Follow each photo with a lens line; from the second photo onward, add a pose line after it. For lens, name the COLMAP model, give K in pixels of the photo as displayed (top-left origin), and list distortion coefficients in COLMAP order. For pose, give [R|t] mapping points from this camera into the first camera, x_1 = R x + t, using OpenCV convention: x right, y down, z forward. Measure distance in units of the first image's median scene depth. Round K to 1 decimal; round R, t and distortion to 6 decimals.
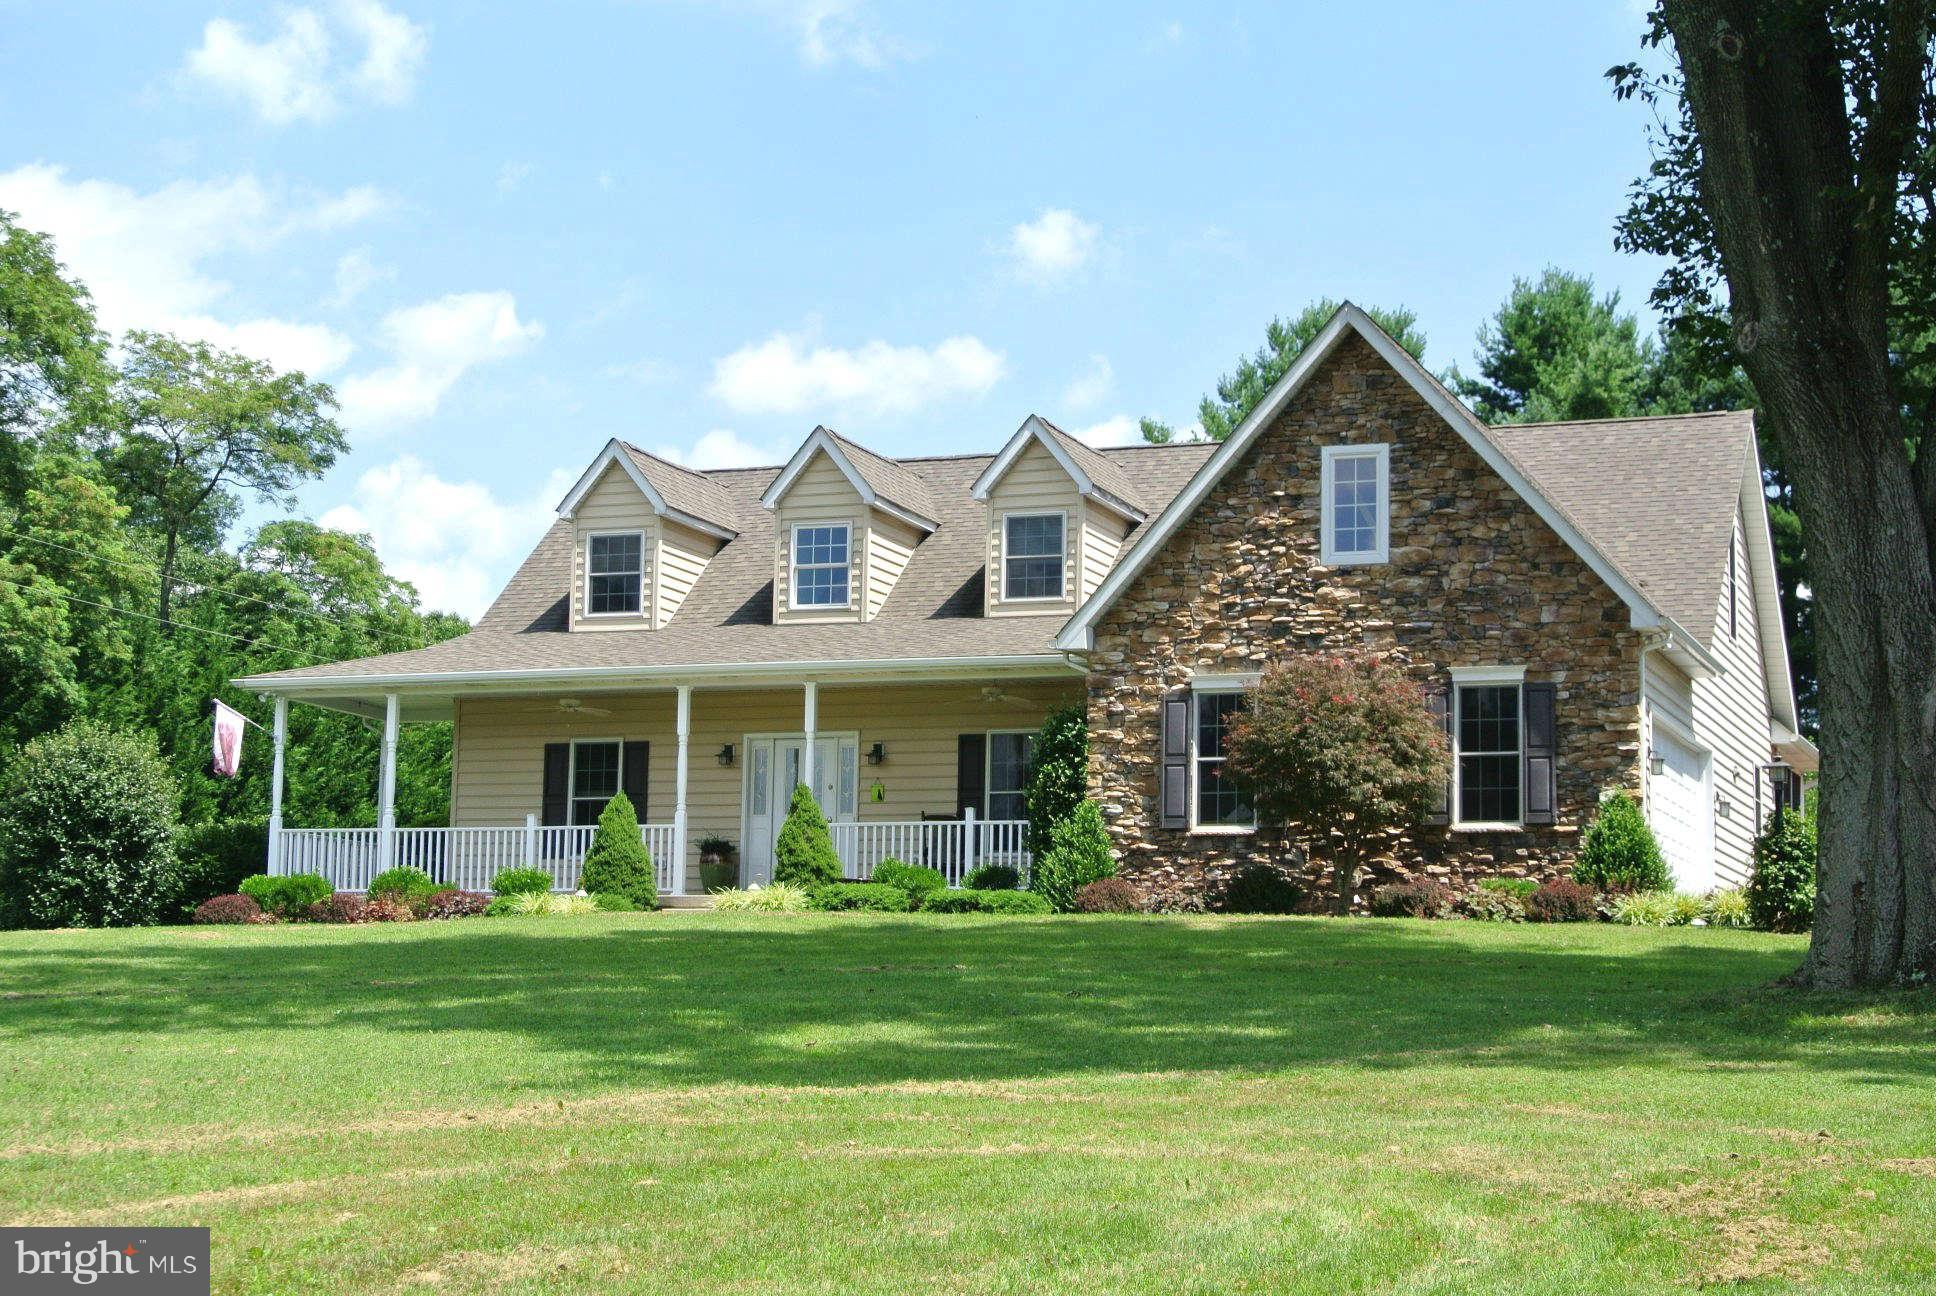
lens RADIAL K [[3207.8, 0, 968.0], [0, 3207.8, 648.0], [0, 0, 1]] dist [-0.791629, -0.012803]
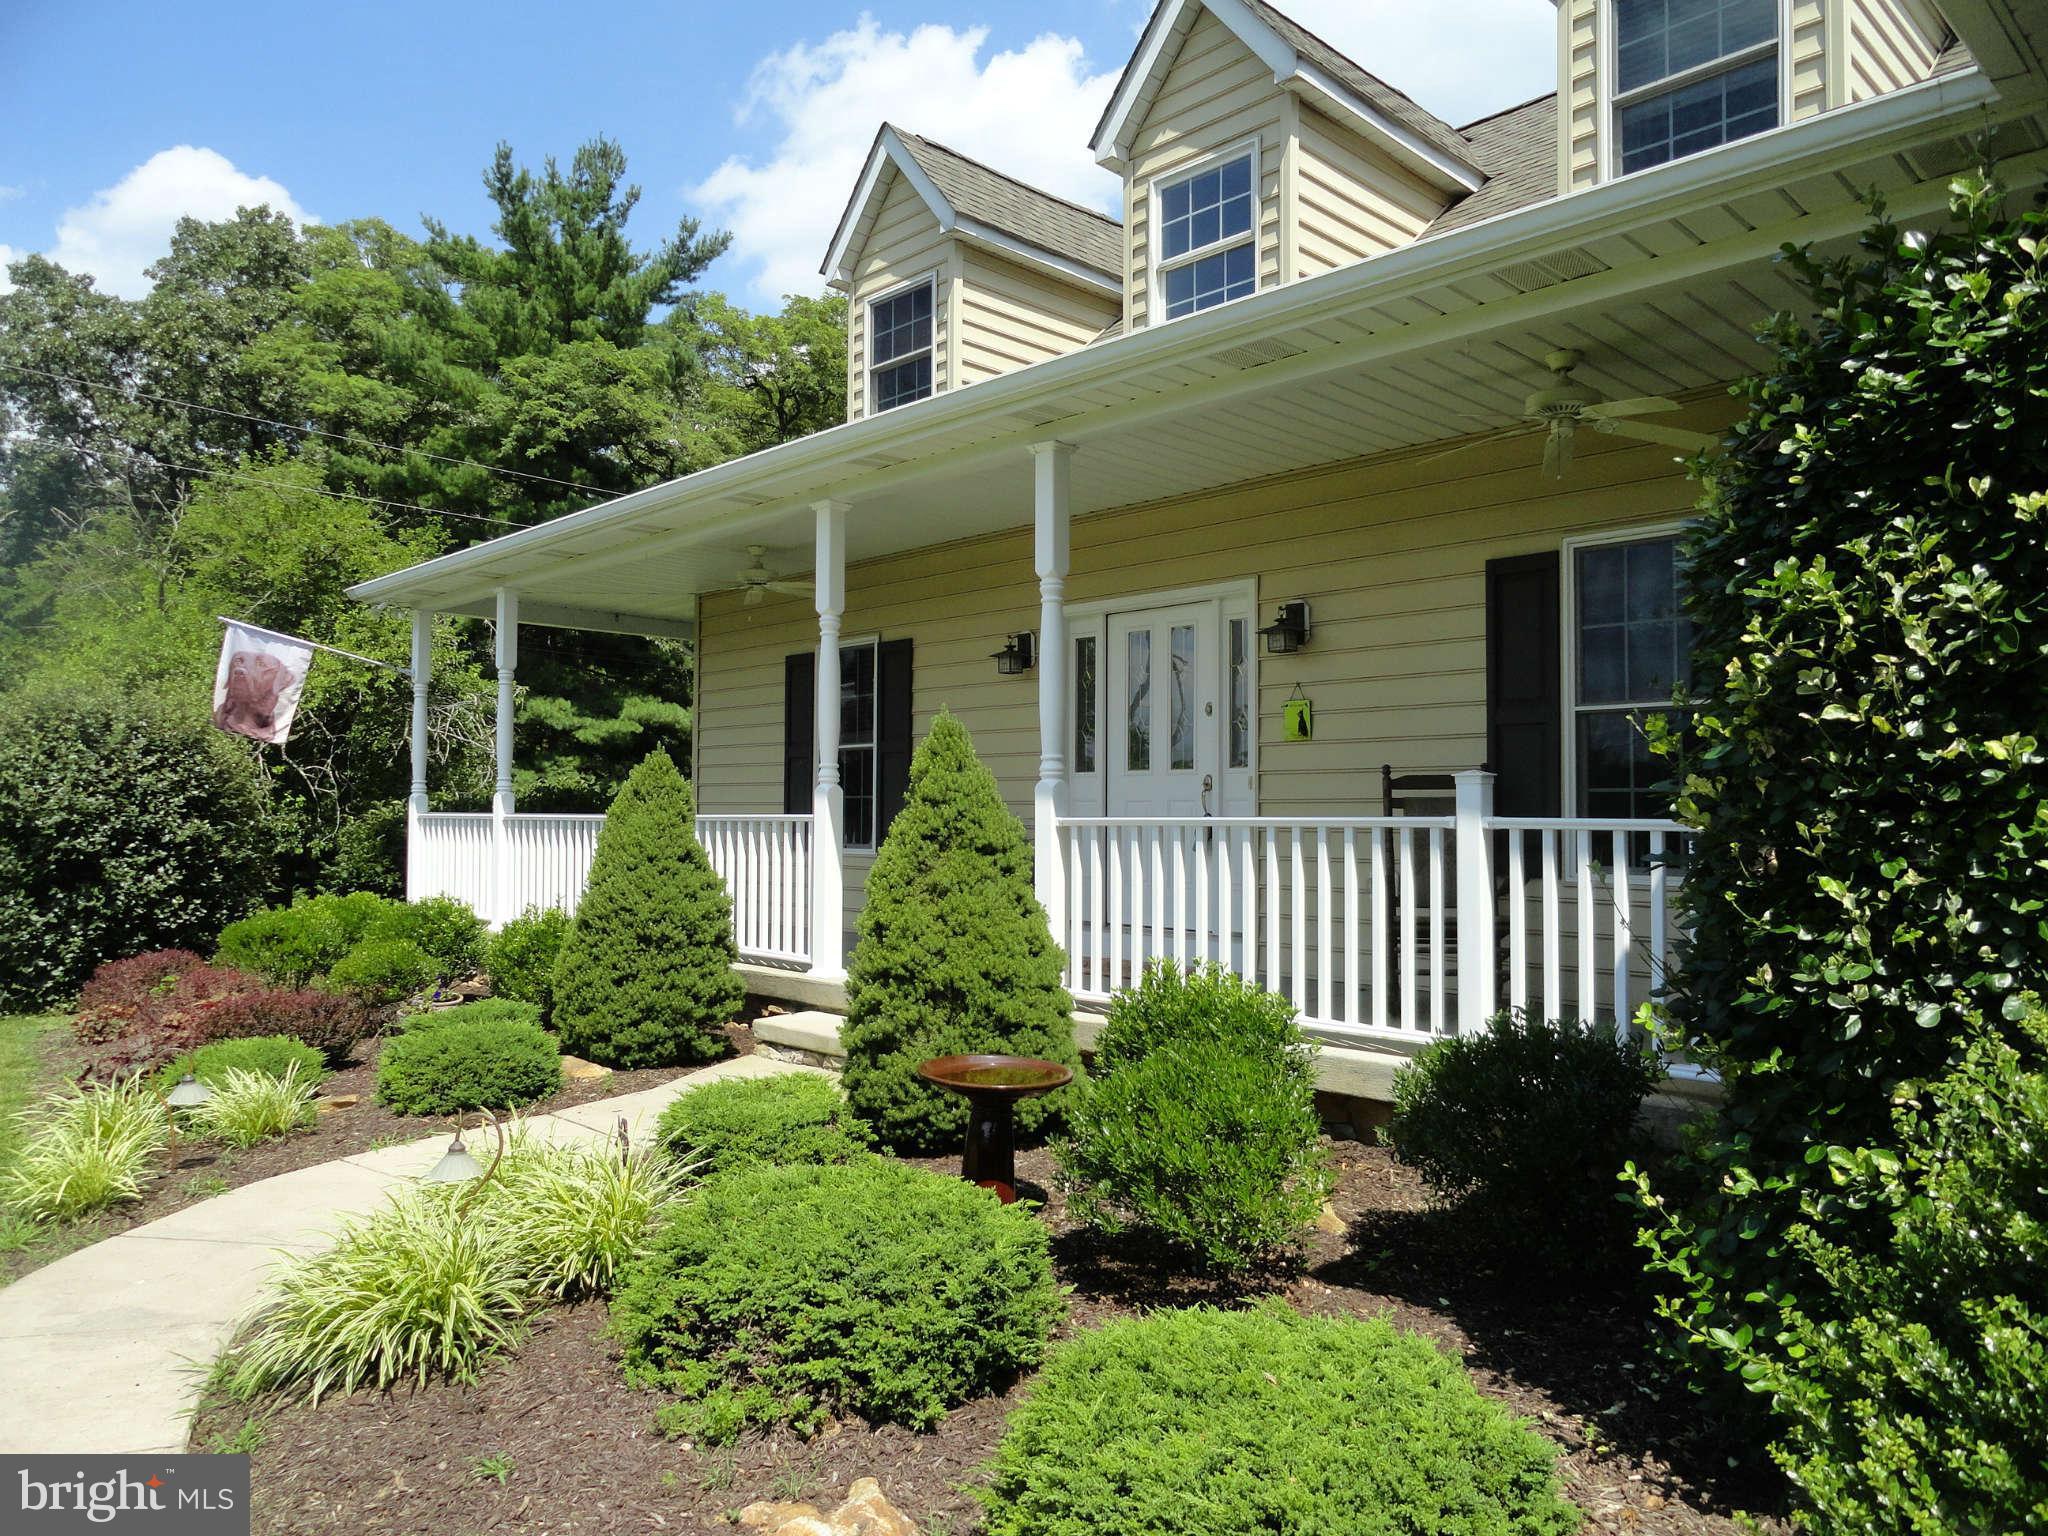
lens RADIAL K [[1402.3, 0, 1024.0], [0, 1402.3, 768.0], [0, 0, 1]] dist [0.005354, 0.001550]
pose [[0.906535, -0.026550, -0.421294, 0.016908], [0.066882, 0.994448, 0.081244, 0.034109], [0.416798, -0.101827, 0.903278, 0.815378]]
